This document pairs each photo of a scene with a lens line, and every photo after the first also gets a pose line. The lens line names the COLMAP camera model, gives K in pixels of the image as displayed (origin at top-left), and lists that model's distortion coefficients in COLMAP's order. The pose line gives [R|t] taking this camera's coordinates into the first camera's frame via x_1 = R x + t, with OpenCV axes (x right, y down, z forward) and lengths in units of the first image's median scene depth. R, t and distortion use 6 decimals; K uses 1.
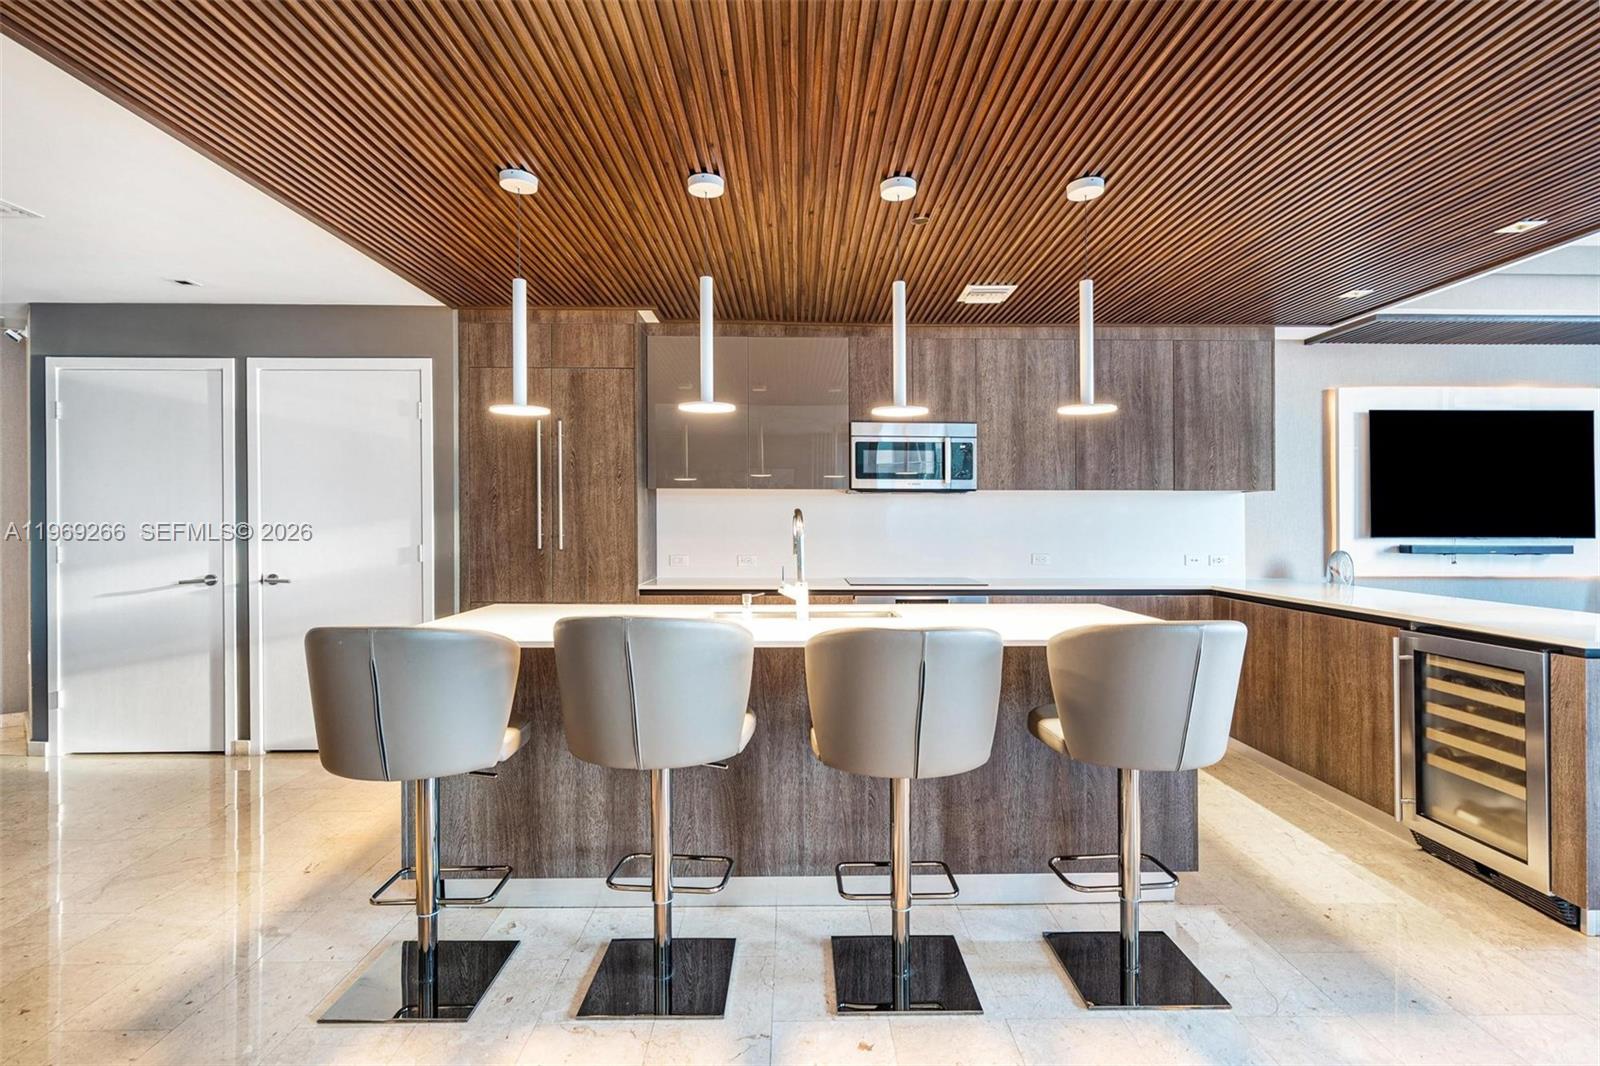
lens RADIAL K [[799.3, 0, 806.1], [0, 799.3, 527.5], [0, 0, 1]] dist [0.001543, 0.001282]
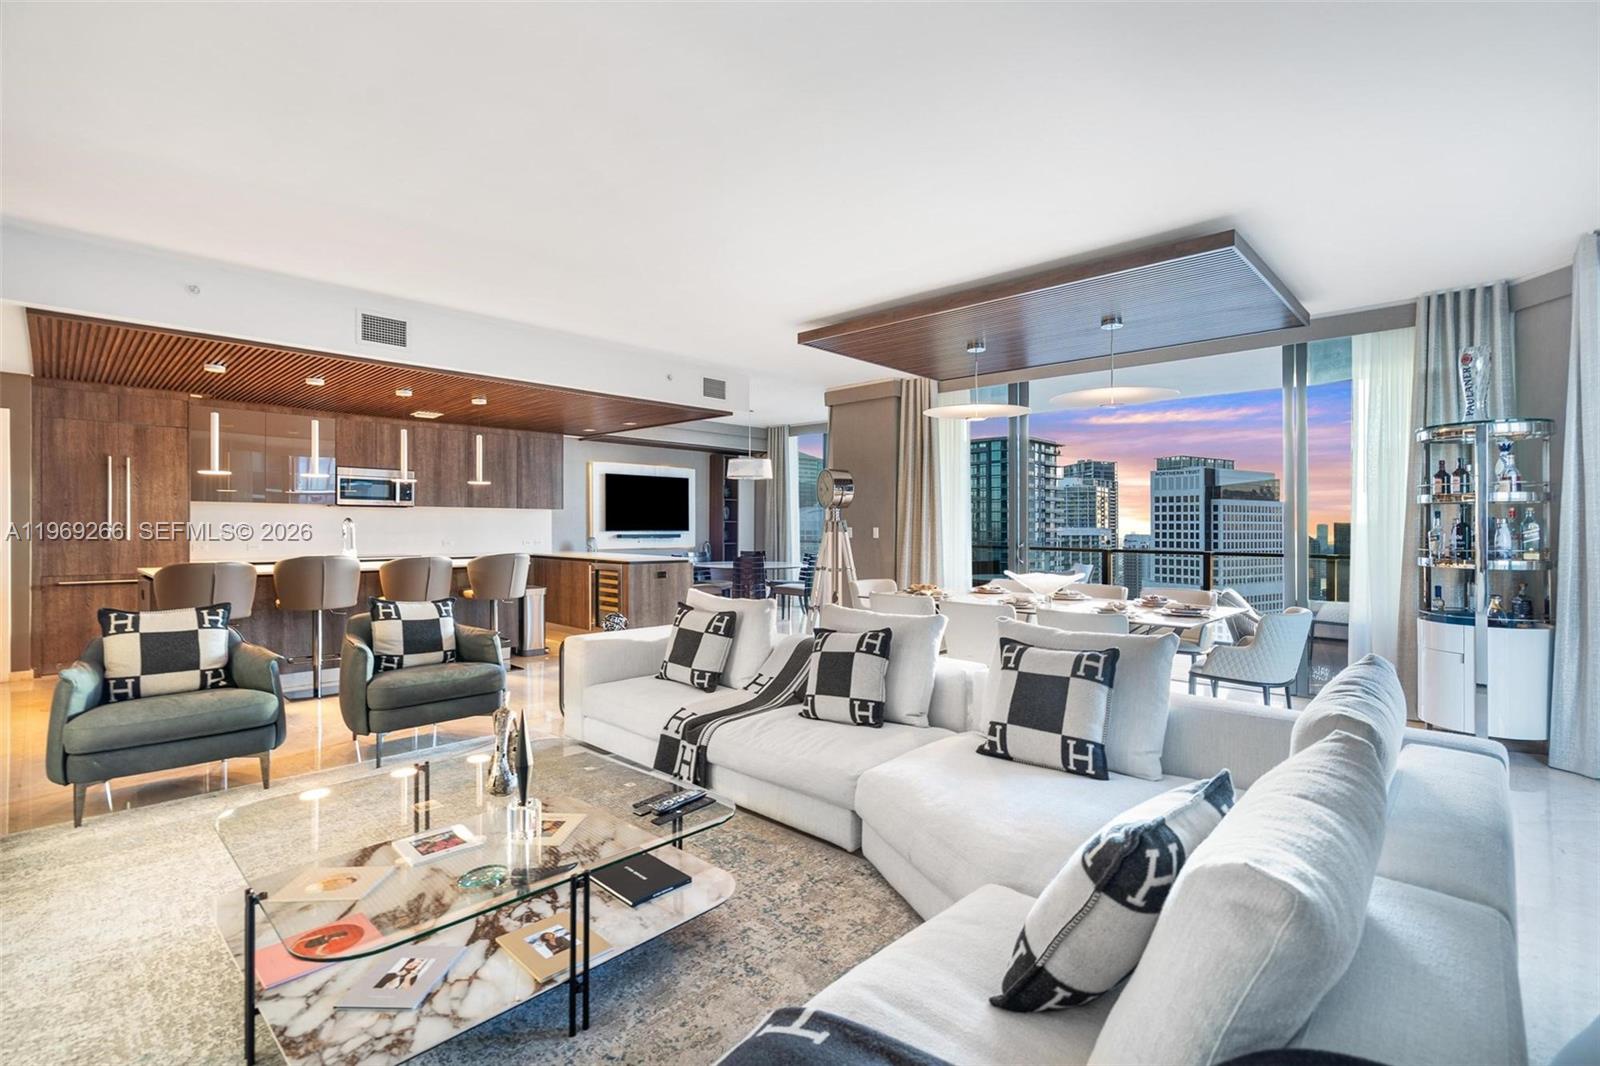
lens RADIAL K [[730.0, 0, 809.9], [0, 730.0, 519.4], [0, 0, 1]] dist [0.004423, -0.000965]
pose [[0.705327, 0.008338, 0.708833, -0.352968], [-0.002483, 0.999954, -0.009291, -0.002344], [-0.708877, 0.004794, 0.705315, -0.888464]]
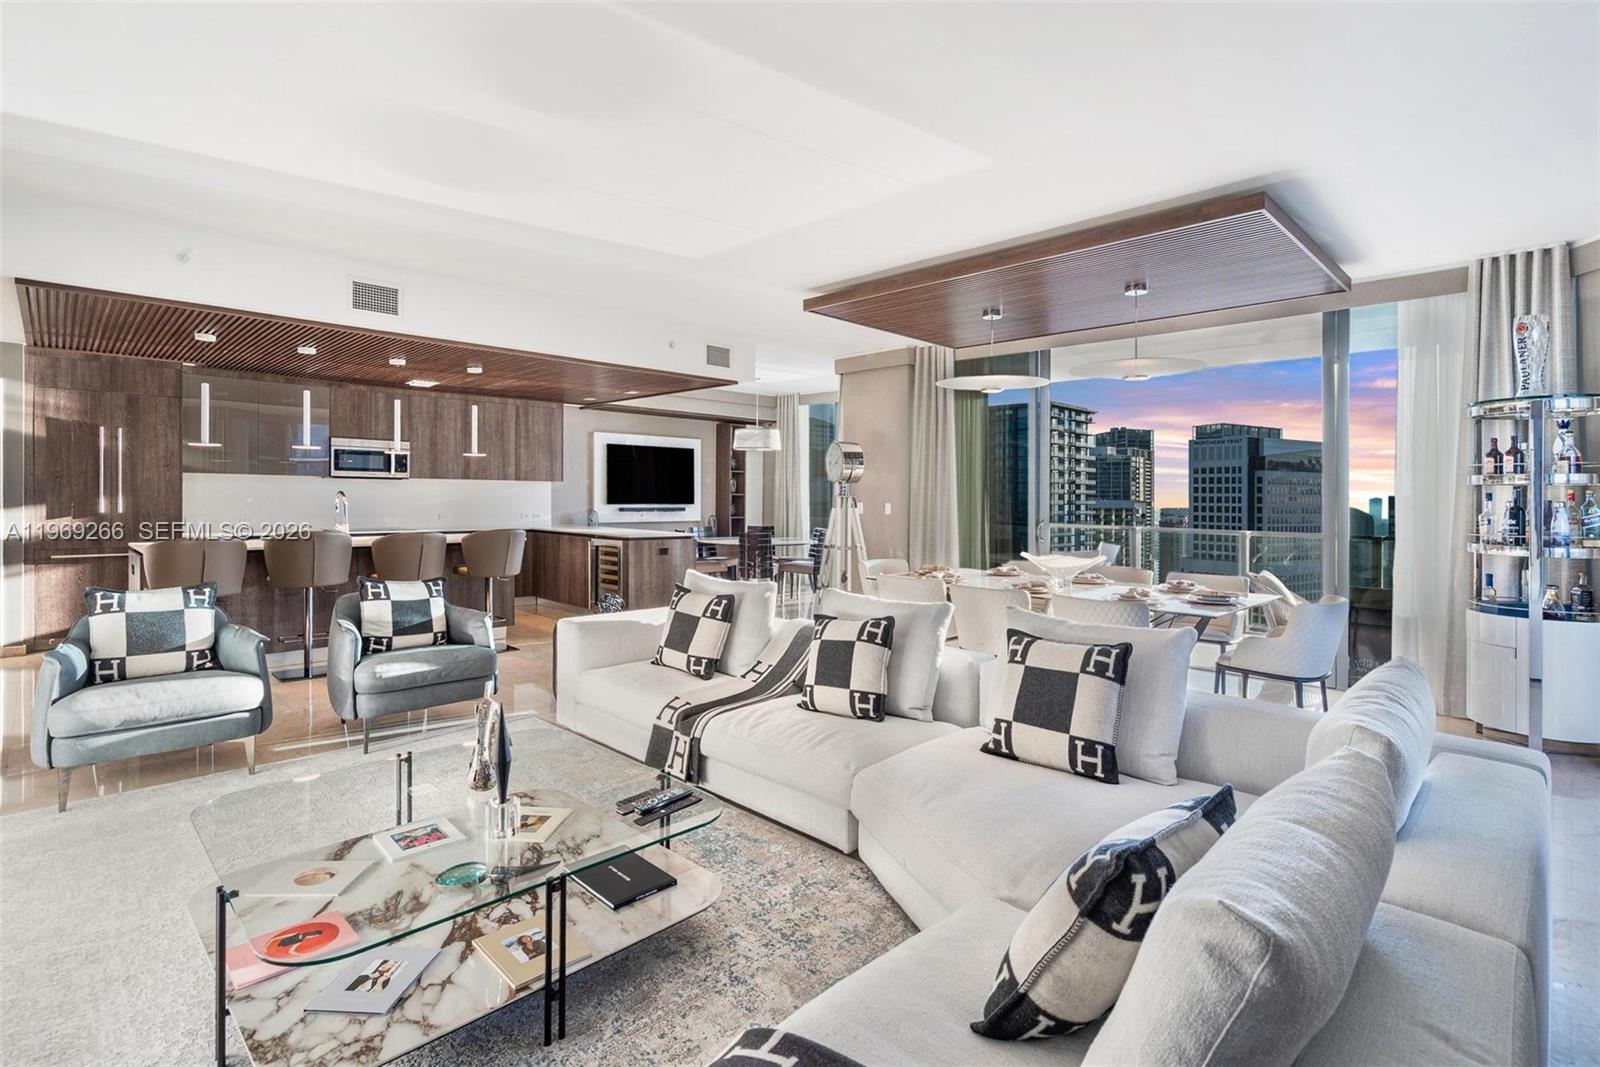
lens RADIAL K [[771.3, 0, 800.9], [0, 771.3, 492.7], [0, 0, 1]] dist [0.001284, 0.001461]
pose [[0.726745, 0.007986, 0.686860, -0.347139], [-0.005334, 0.999968, -0.005982, -0.008469], [-0.686886, 0.000683, 0.726765, -0.895568]]
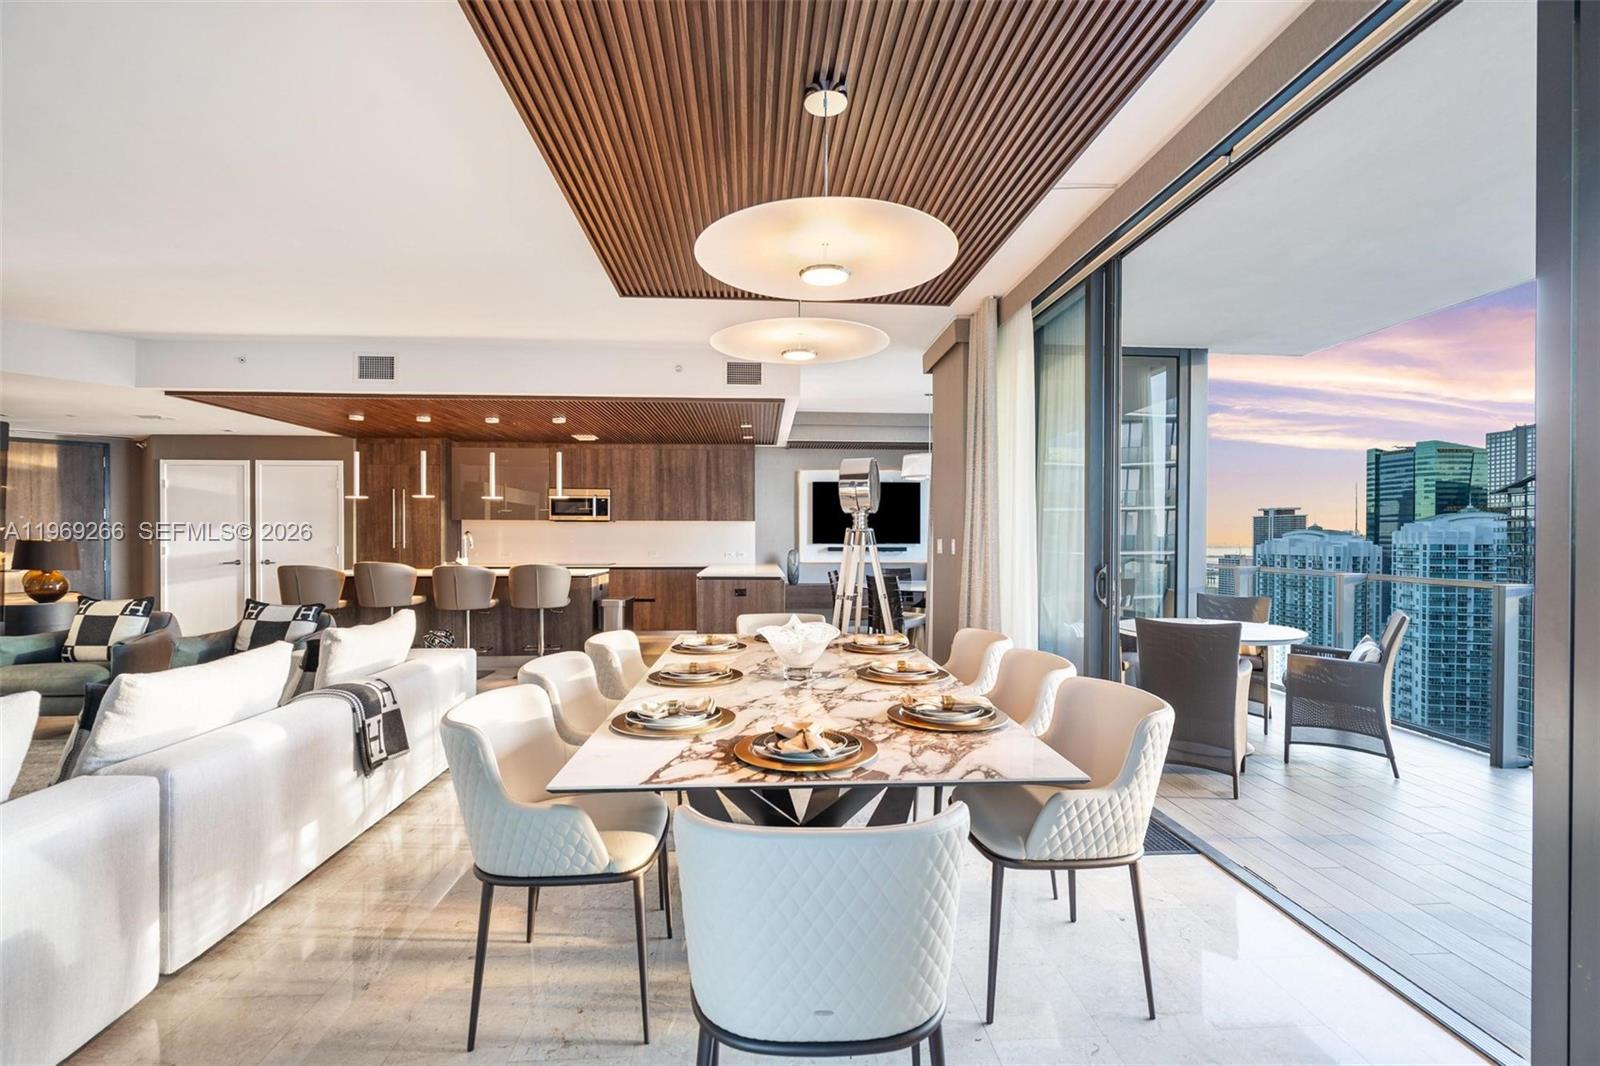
lens RADIAL K [[730.0, 0, 796.4], [0, 730.0, 537.0], [0, 0, 1]] dist [0.004423, -0.000965]
pose [[0.999124, 0.000230, 0.041854, 0.625679], [-0.000086, 0.999994, -0.003431, 0.002891], [-0.041854, 0.003424, 0.999118, -0.953042]]
